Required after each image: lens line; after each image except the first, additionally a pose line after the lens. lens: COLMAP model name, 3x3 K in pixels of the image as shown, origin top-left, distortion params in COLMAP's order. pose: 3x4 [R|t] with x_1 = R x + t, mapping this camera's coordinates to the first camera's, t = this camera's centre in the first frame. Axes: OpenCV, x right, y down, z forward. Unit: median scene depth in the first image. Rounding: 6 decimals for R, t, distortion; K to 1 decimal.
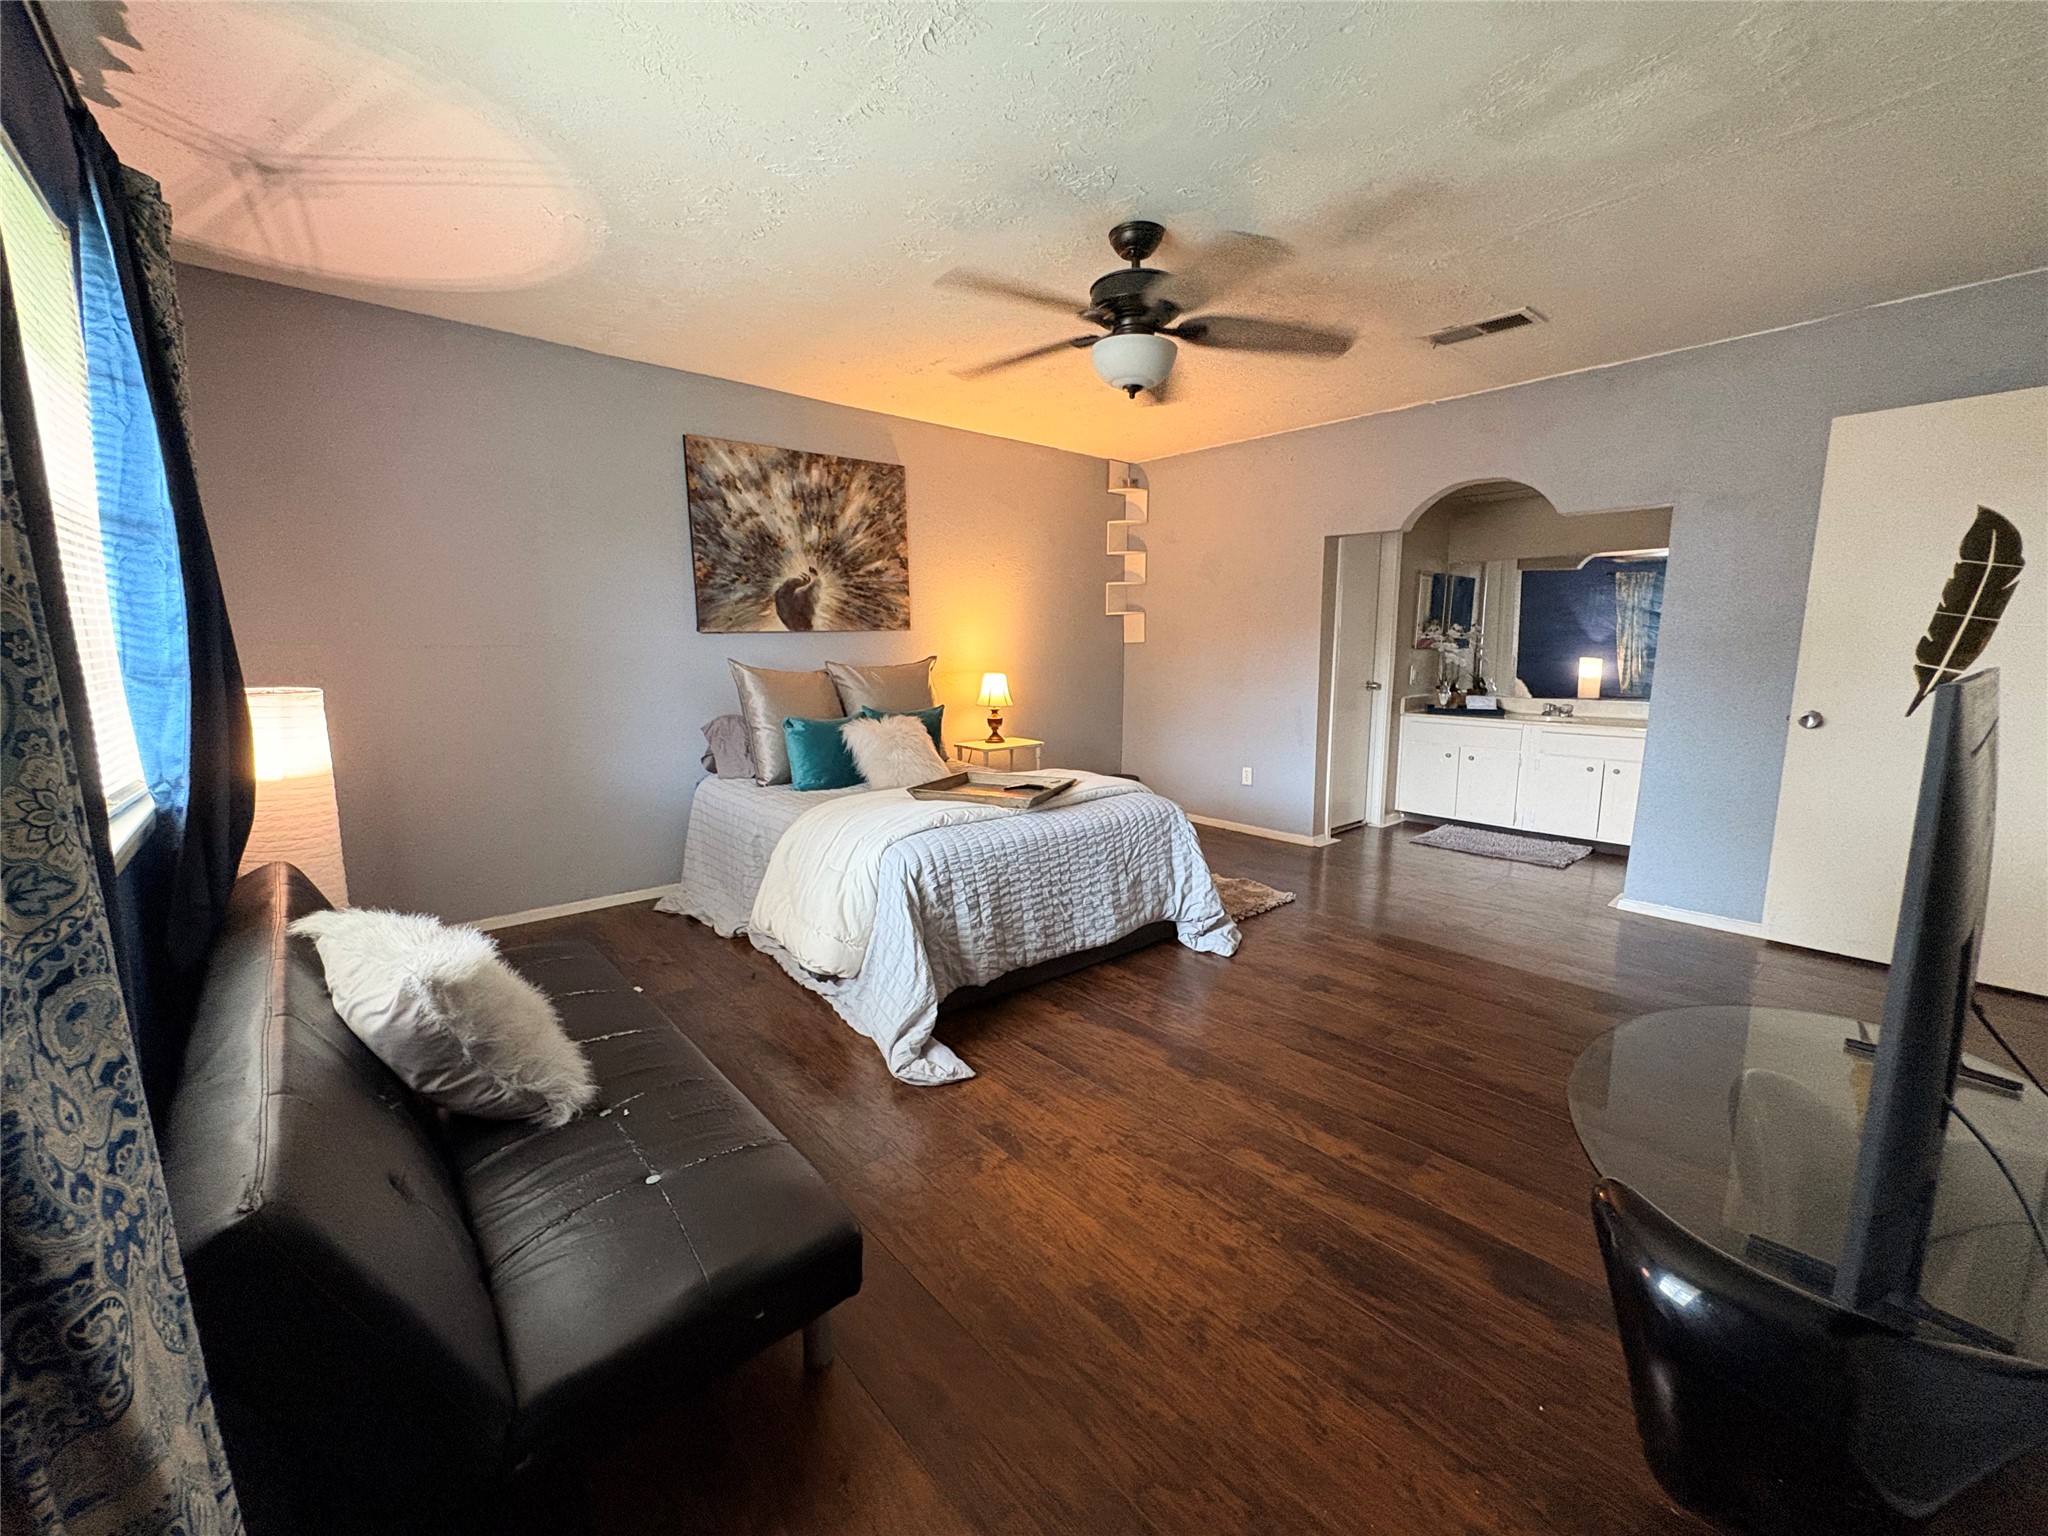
lens RADIAL K [[814.1, 0, 1034.5], [0, 814.1, 766.9], [0, 0, 1]] dist [-0.003253, -0.000351]
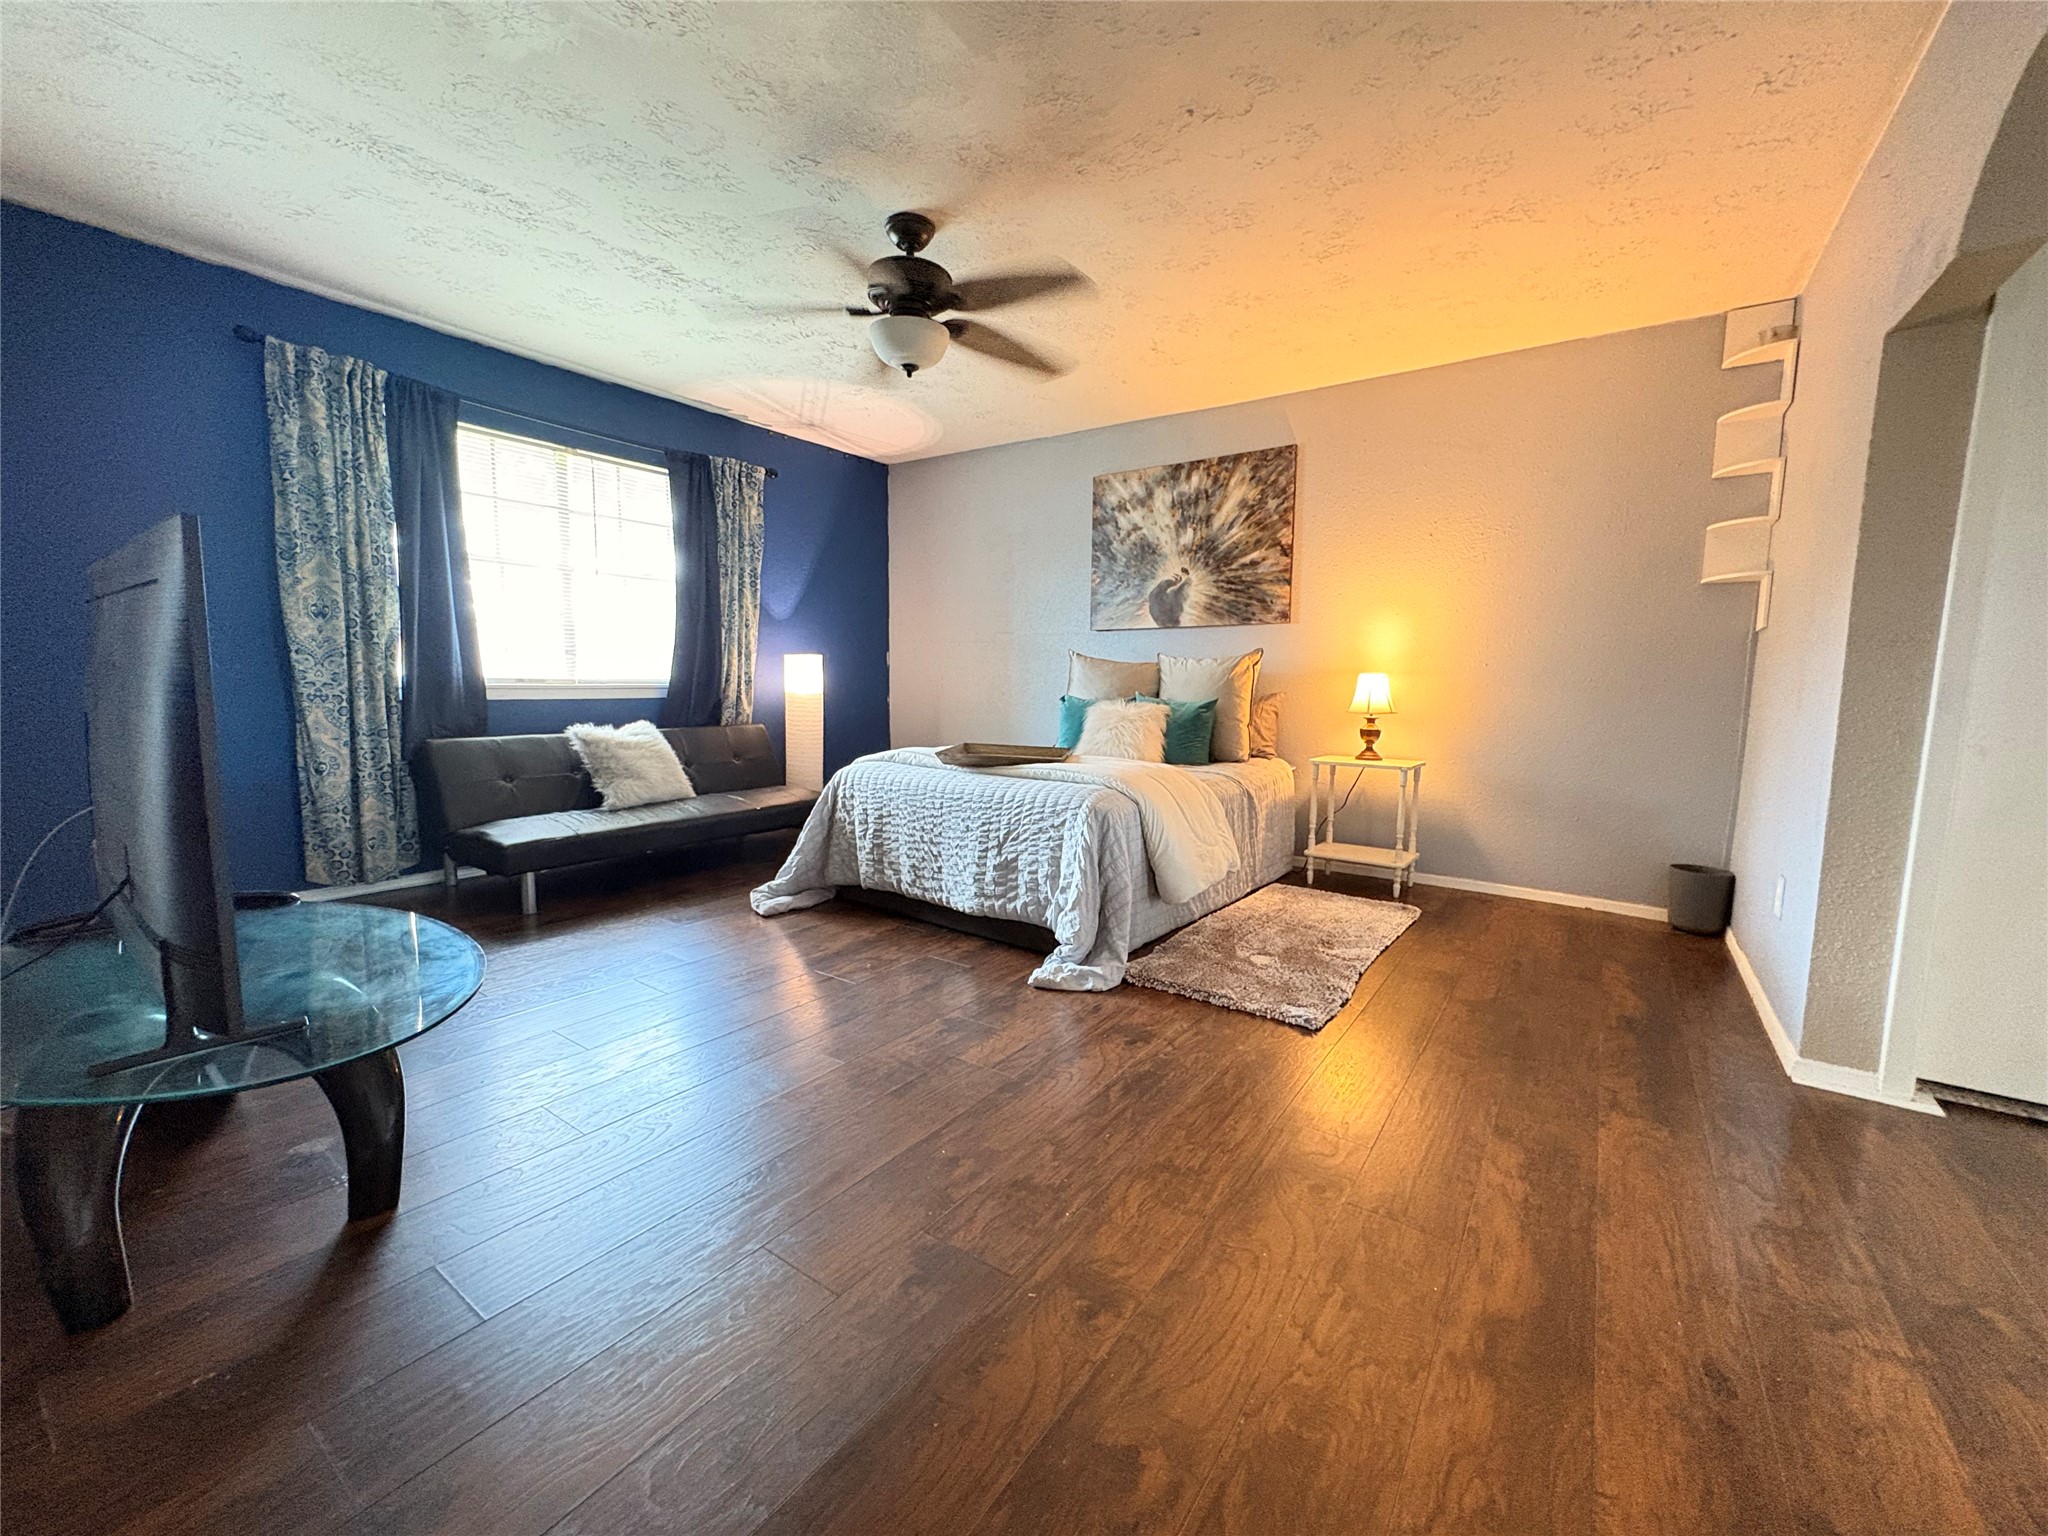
lens RADIAL K [[814.1, 0, 1031.6], [0, 814.1, 769.8], [0, 0, 1]] dist [-0.003253, -0.000351]
pose [[0.236503, 0.113746, -0.964950, 0.750839], [-0.167125, 0.983085, 0.074922, -0.029522], [0.957150, 0.143548, 0.251512, 0.577223]]
